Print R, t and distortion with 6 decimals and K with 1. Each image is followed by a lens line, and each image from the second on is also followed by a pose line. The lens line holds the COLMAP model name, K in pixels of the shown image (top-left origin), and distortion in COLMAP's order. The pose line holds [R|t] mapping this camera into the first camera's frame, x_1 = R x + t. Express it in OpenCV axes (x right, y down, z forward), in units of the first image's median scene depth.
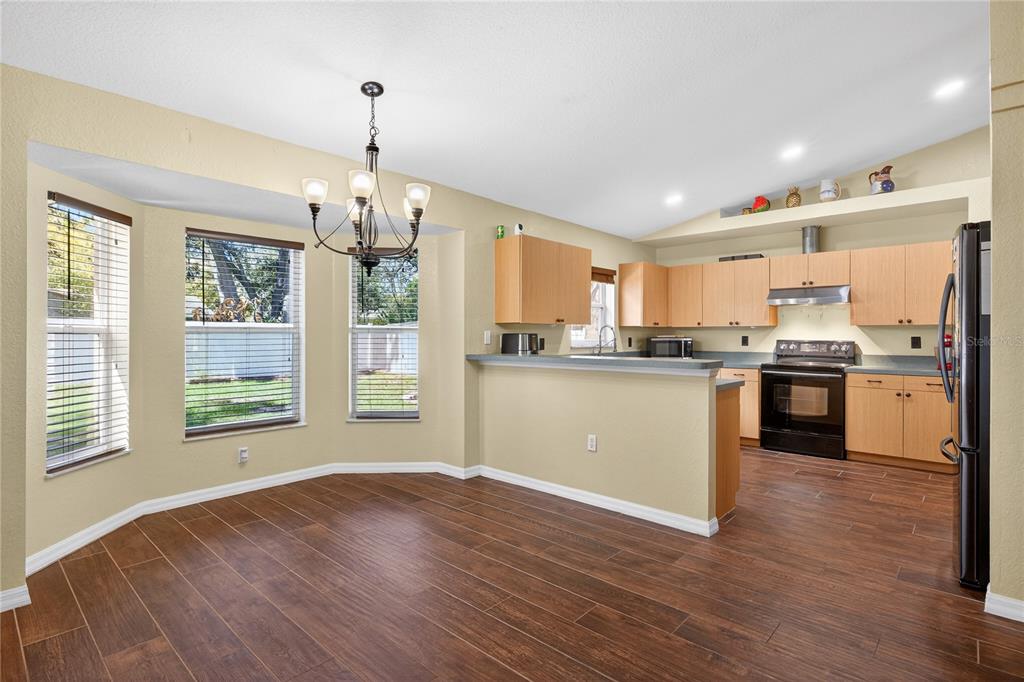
lens RADIAL K [[501.3, 0, 510.3], [0, 501.3, 335.1], [0, 0, 1]] dist [-0.003549, 0.000399]
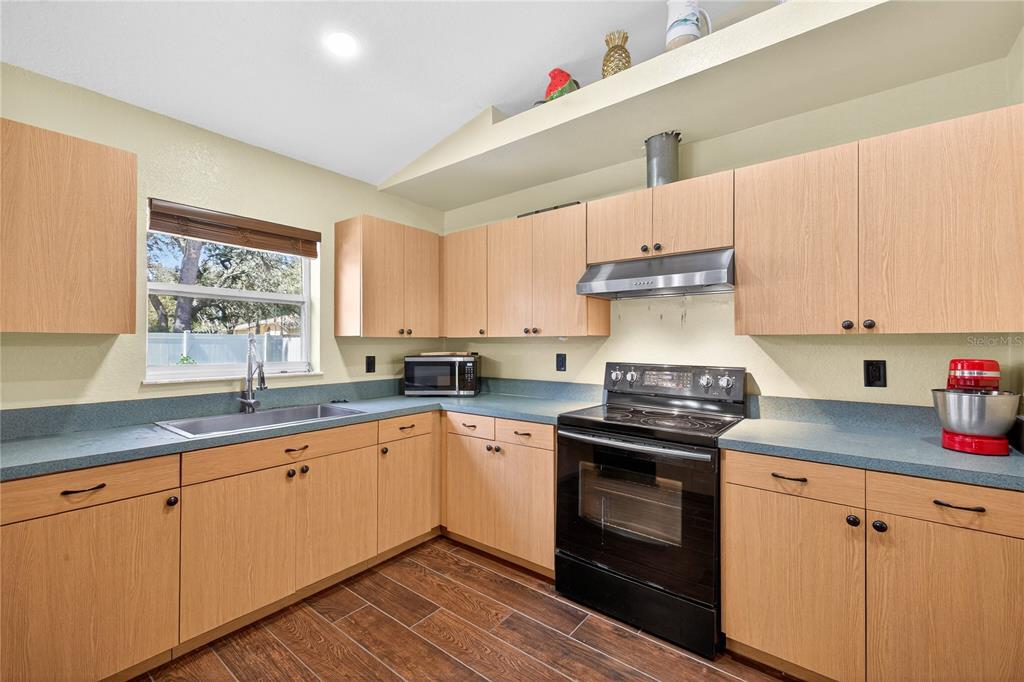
lens RADIAL K [[429.8, 0, 505.4], [0, 429.8, 341.4], [0, 0, 1]] dist [0.005949, -0.000998]
pose [[0.997395, -0.001163, 0.072126, 0.434038], [0.001444, 0.999992, -0.003845, -0.012245], [-0.072120, 0.003940, 0.997388, 0.611557]]
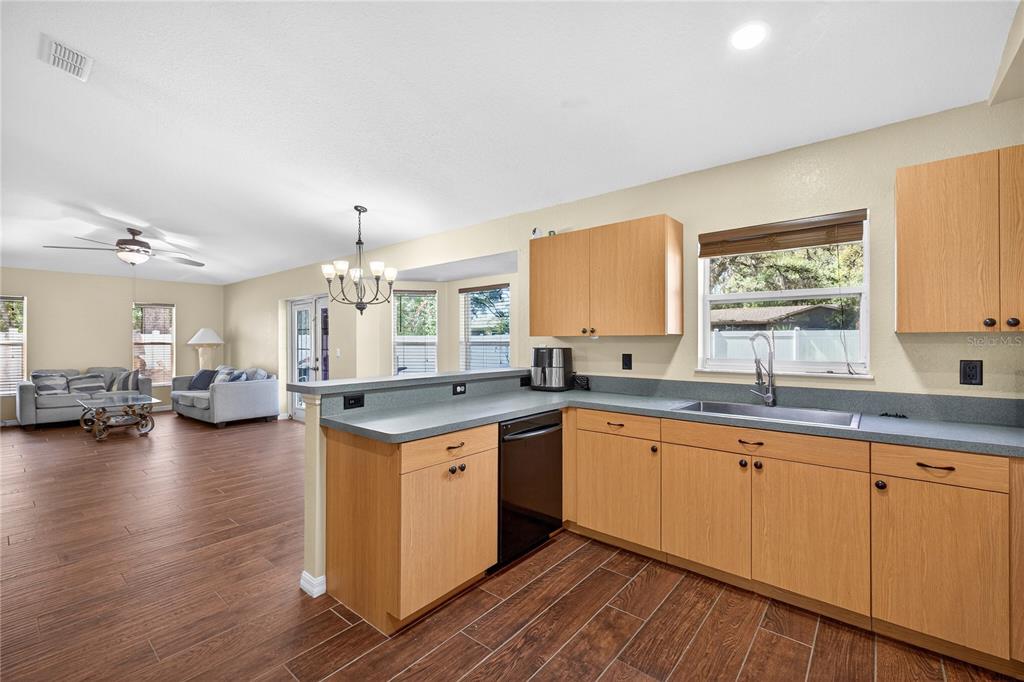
lens RADIAL K [[429.8, 0, 507.8], [0, 429.8, 341.6], [0, 0, 1]] dist [0.005949, -0.000998]
pose [[0.048197, 0.000763, -0.998838, 0.671734], [0.002380, 0.999997, 0.000878, -0.013075], [0.998835, -0.002420, 0.048195, 0.768082]]
